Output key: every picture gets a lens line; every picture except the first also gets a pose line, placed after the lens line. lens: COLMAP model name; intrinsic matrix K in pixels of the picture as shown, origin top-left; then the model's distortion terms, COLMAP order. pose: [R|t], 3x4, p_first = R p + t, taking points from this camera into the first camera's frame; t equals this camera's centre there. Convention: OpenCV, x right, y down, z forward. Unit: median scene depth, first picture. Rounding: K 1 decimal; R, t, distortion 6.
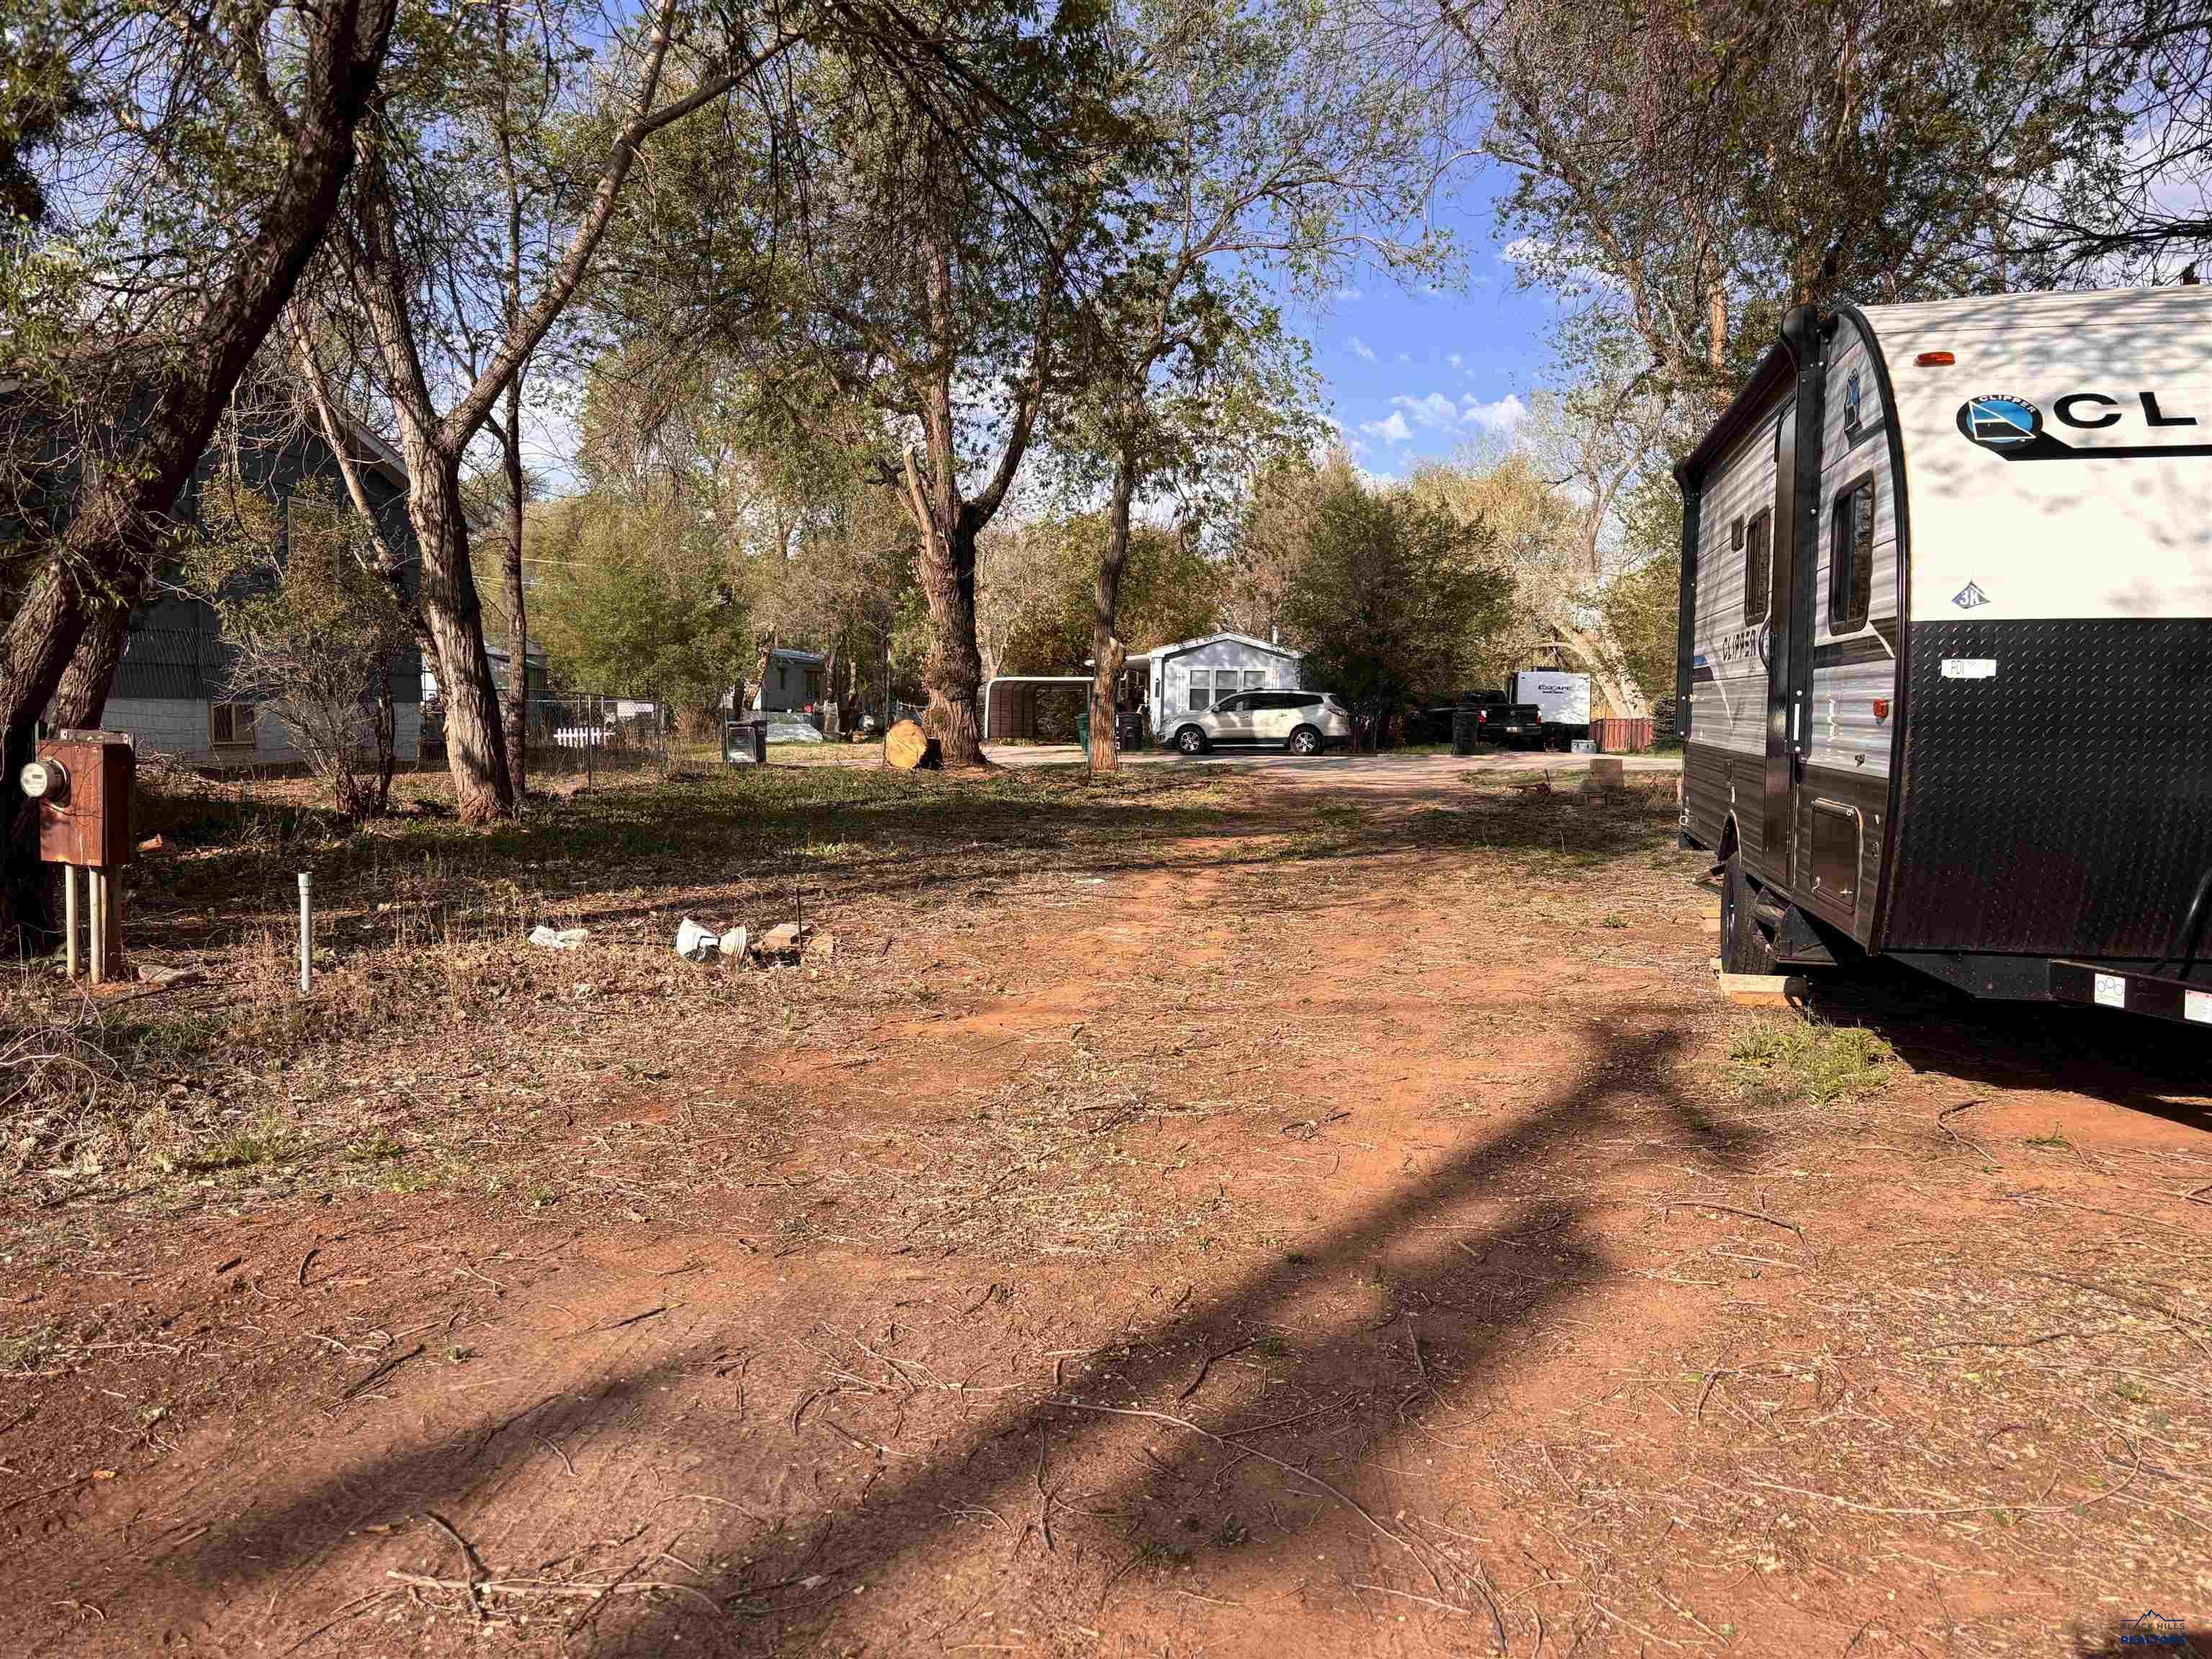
lens RADIAL K [[1641.6, 0, 1129.6], [0, 1641.6, 833.9], [0, 0, 1]] dist [0.169433, -0.184824]
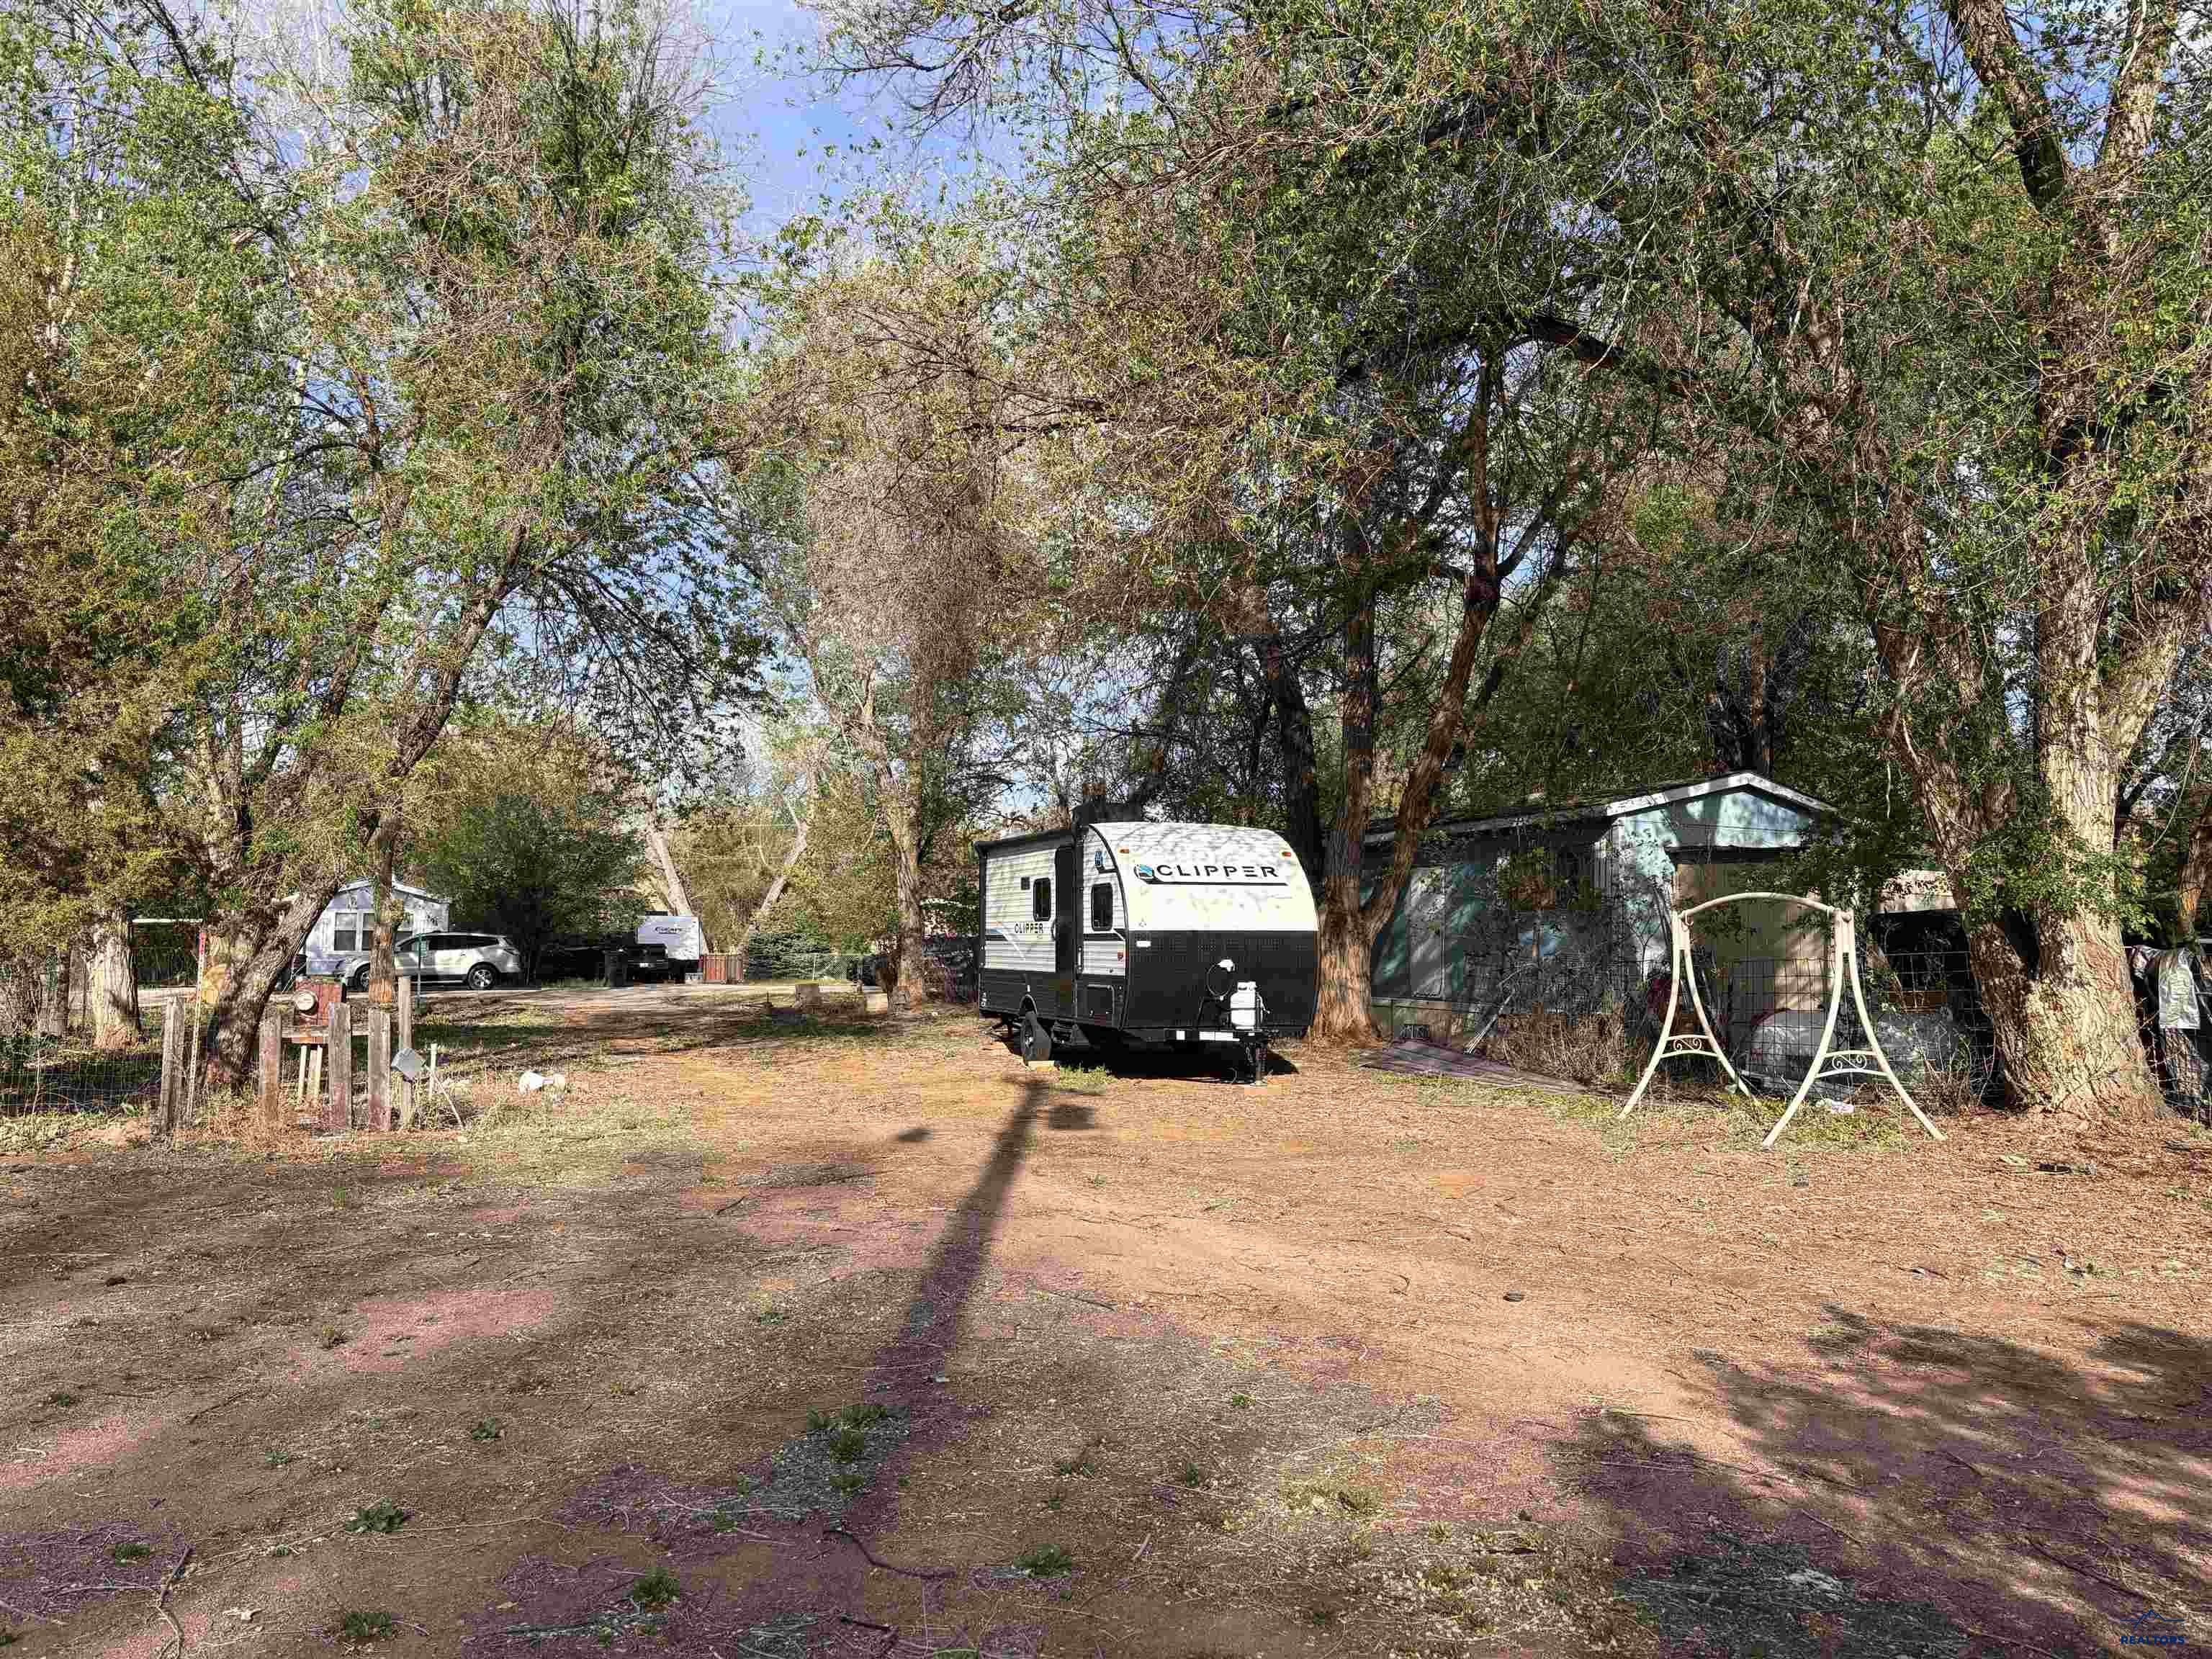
lens RADIAL K [[1648.7, 0, 1099.0], [0, 1648.7, 801.3], [0, 0, 1]] dist [0.030695, -0.004733]
pose [[0.840993, 0.039142, 0.539628, -0.159821], [0.047907, 0.988075, -0.146333, 0.011762], [-0.538920, 0.148917, 0.829089, -0.202948]]
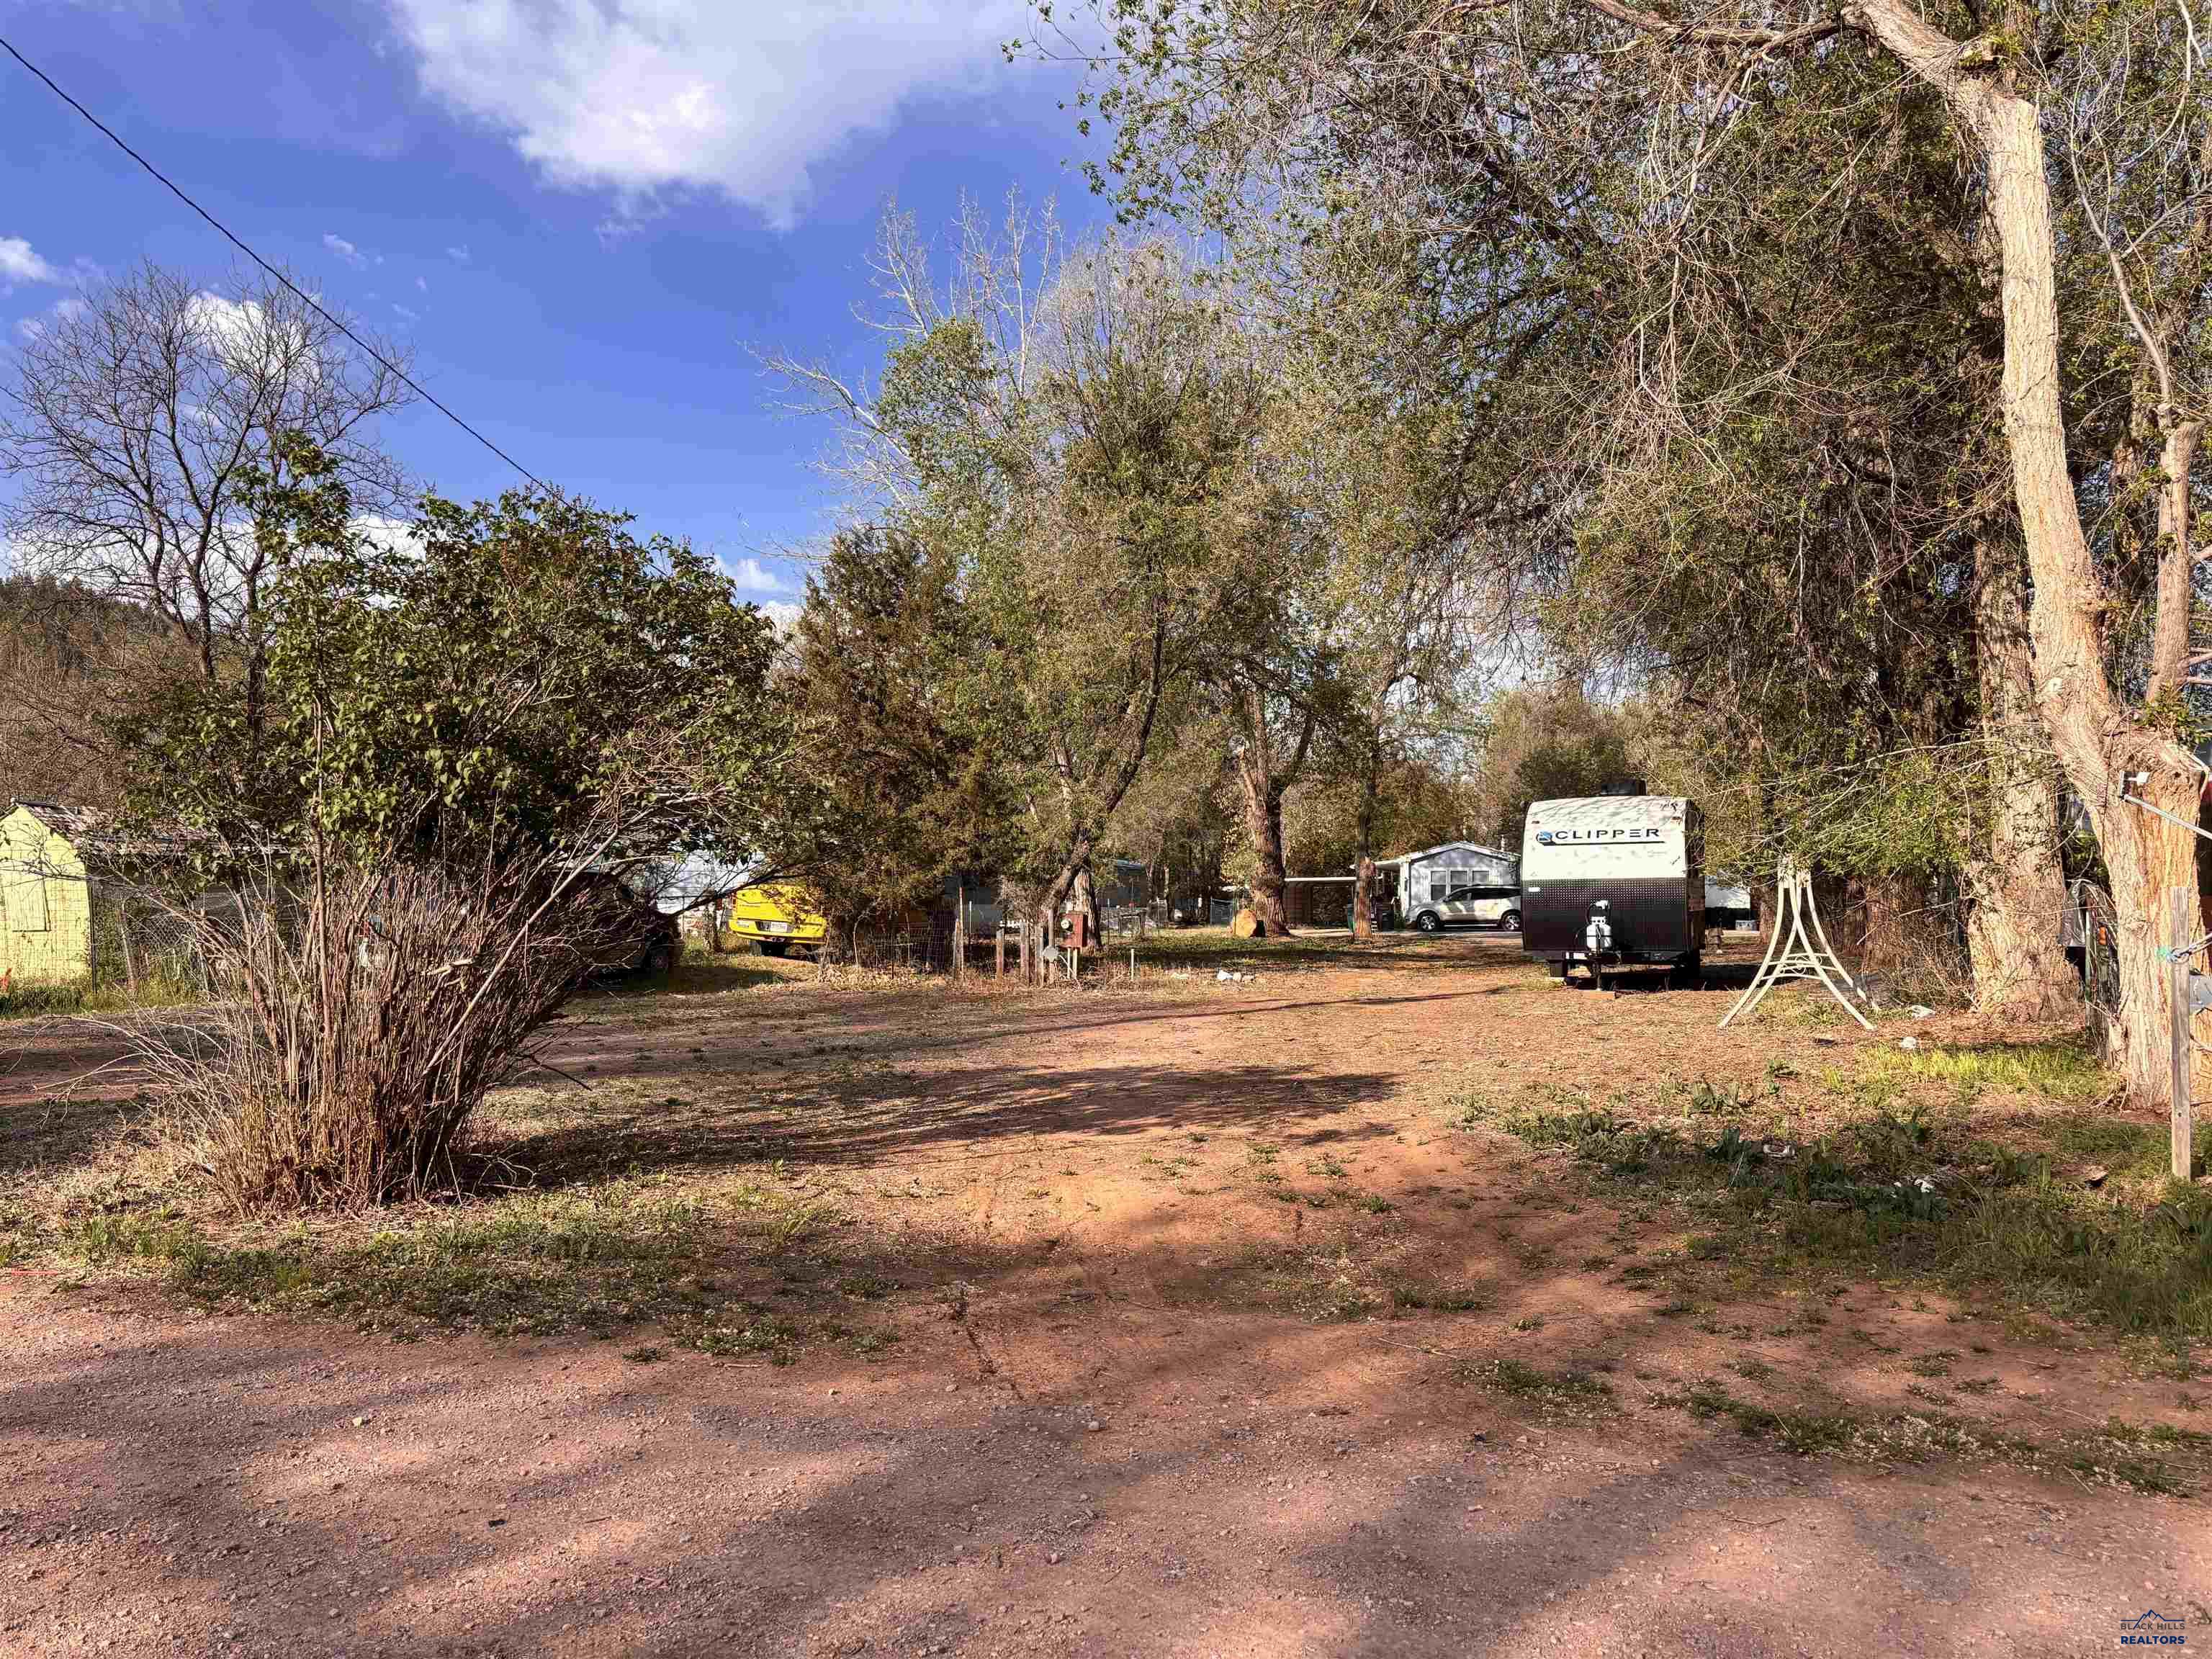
lens RADIAL K [[1648.7, 0, 1099.0], [0, 1648.7, 801.3], [0, 0, 1]] dist [0.030695, -0.004733]
pose [[0.983855, -0.026990, -0.176919, 0.012773], [0.002447, 0.990499, -0.137500, 0.033563], [0.178949, 0.134848, 0.974573, -0.432261]]
